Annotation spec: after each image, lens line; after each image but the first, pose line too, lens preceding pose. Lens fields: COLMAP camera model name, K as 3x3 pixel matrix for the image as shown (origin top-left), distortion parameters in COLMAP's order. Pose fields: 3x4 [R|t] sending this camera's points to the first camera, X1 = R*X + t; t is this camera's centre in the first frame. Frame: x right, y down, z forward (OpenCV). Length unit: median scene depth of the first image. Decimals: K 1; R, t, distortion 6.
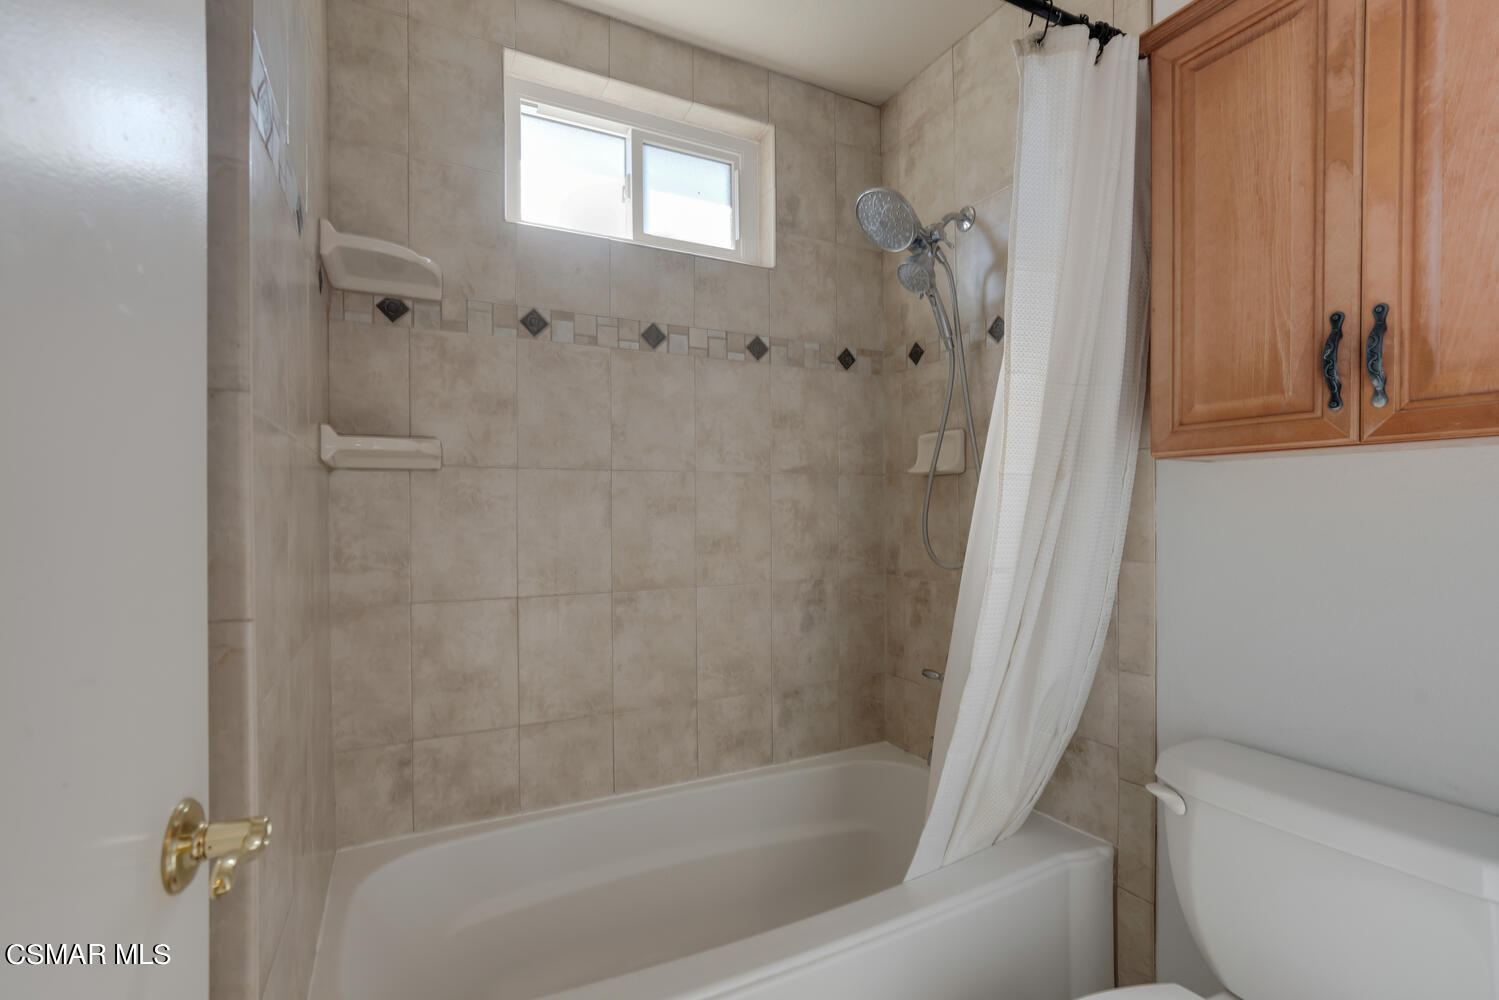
lens RADIAL K [[706.4, 0, 748.6], [0, 706.4, 513.2], [0, 0, 1]] dist [-0.000418, 0.000631]
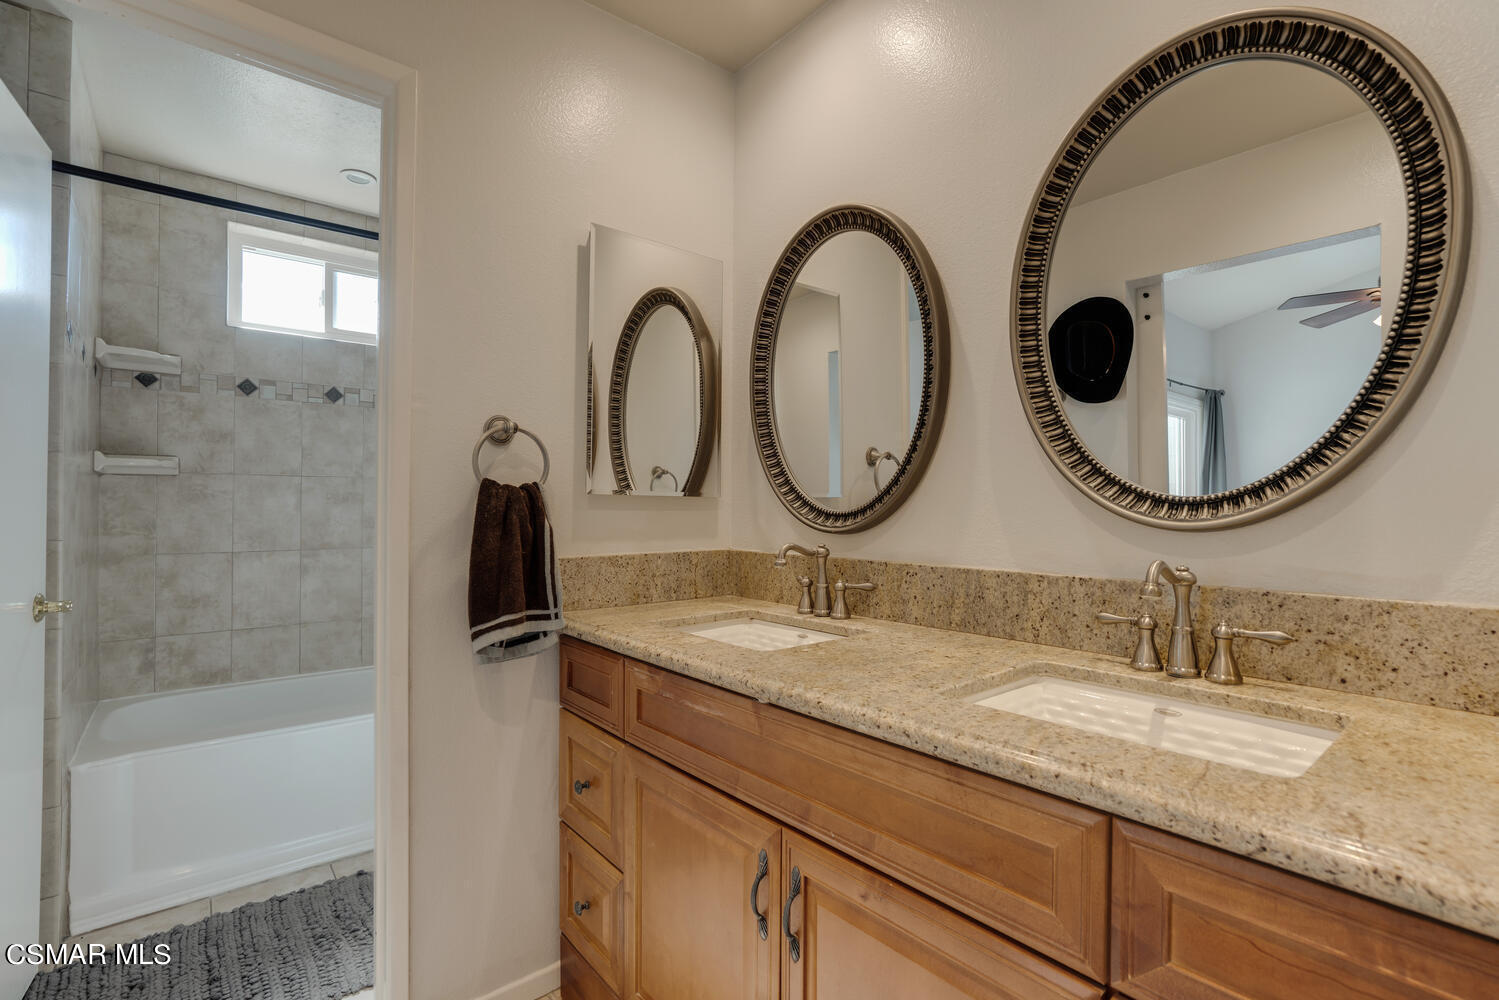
lens RADIAL K [[718.6, 0, 749.5], [0, 718.6, 500.0], [0, 0, 1]] dist [-0.000930, 0.012070]
pose [[0.980352, 0.013956, 0.196760, 0.546788], [-0.012404, 0.999881, -0.009120, -0.003469], [-0.196864, 0.006500, 0.980409, -0.929035]]
